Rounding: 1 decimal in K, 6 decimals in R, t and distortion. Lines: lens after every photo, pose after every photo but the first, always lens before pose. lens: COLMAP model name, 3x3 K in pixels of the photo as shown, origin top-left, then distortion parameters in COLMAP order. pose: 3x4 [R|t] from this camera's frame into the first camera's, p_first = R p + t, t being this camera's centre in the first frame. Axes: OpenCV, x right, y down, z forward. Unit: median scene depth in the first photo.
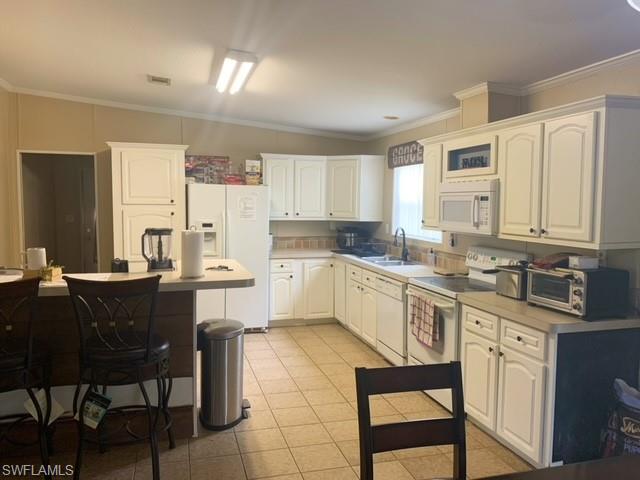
lens RADIAL K [[509.9, 0, 320.0], [0, 509.9, 240.0], [0, 0, 1]] dist [0.004968, -0.012359]
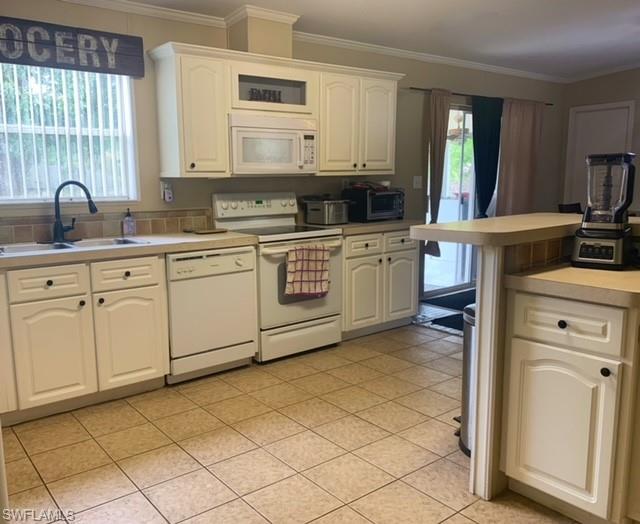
lens RADIAL K [[523.1, 0, 320.0], [0, 523.1, 262.0], [0, 0, 1]] dist [0.007453, -0.000219]
pose [[-0.350965, -0.158055, 0.922953, -0.628295], [0.082407, 0.976614, 0.198581, -0.039669], [-0.932755, 0.145753, -0.329733, 1.240388]]
